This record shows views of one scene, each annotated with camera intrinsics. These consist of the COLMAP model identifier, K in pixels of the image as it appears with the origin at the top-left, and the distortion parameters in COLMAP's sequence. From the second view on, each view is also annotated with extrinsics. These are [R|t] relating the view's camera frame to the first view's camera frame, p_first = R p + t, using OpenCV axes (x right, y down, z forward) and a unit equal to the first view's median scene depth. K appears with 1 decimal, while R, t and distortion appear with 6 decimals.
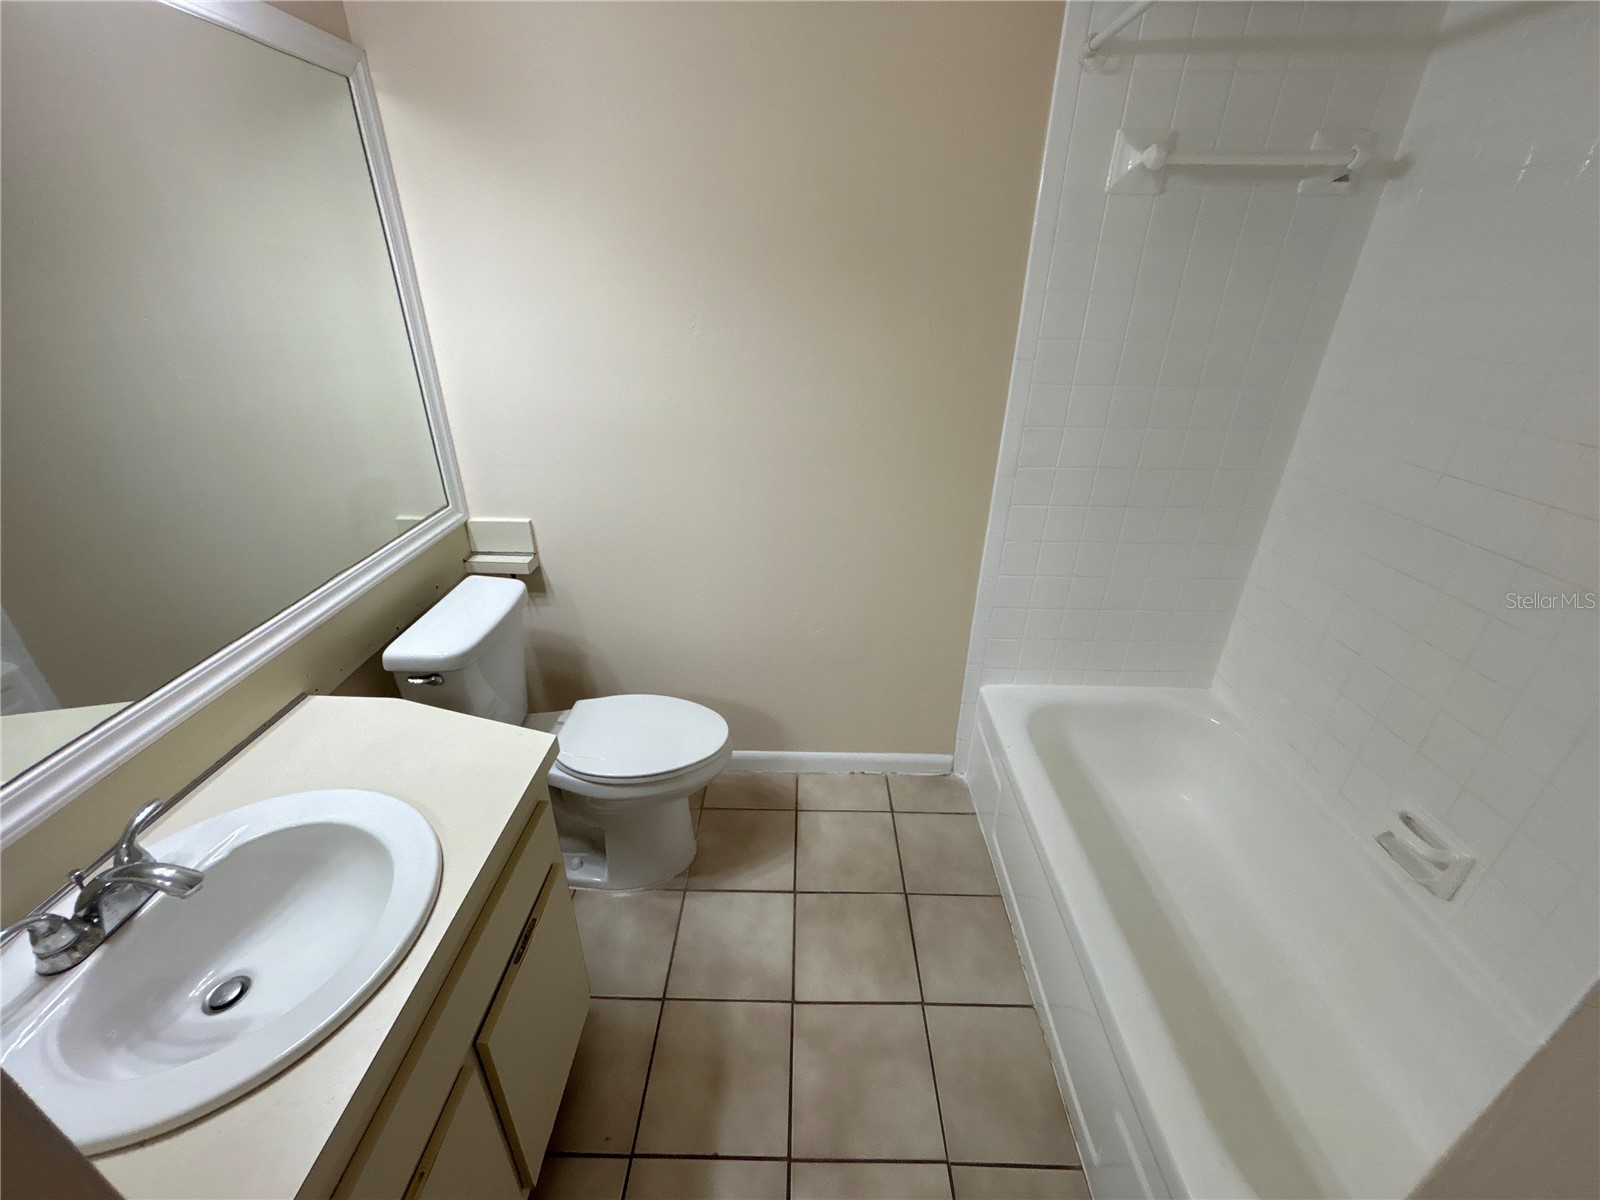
lens RADIAL K [[647.1, 0, 802.0], [0, 647.1, 598.3], [0, 0, 1]] dist [-0.002050, 0.002042]
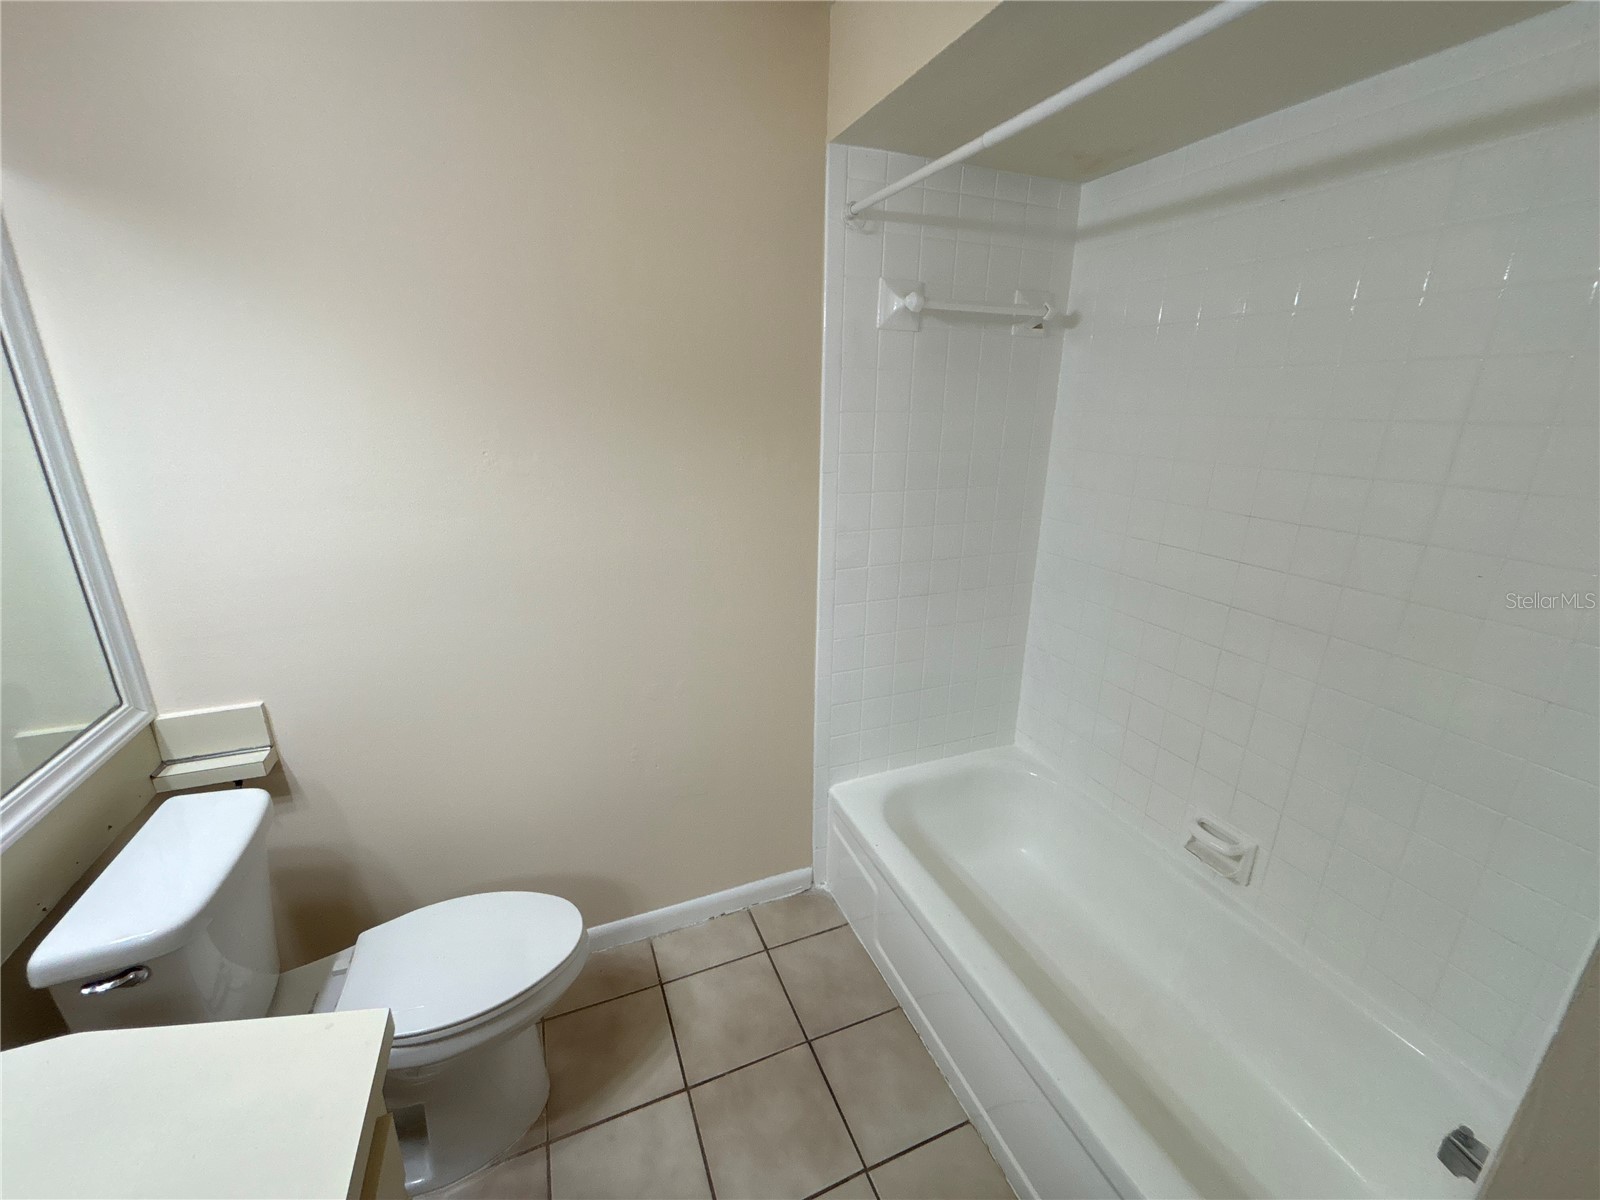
lens RADIAL K [[647.1, 0, 802.9], [0, 647.1, 599.8], [0, 0, 1]] dist [-0.002050, 0.002042]
pose [[0.919330, -0.118424, 0.375243, -0.113731], [0.173785, 0.977787, -0.117183, -0.041947], [-0.353030, 0.172941, 0.919489, 0.068729]]
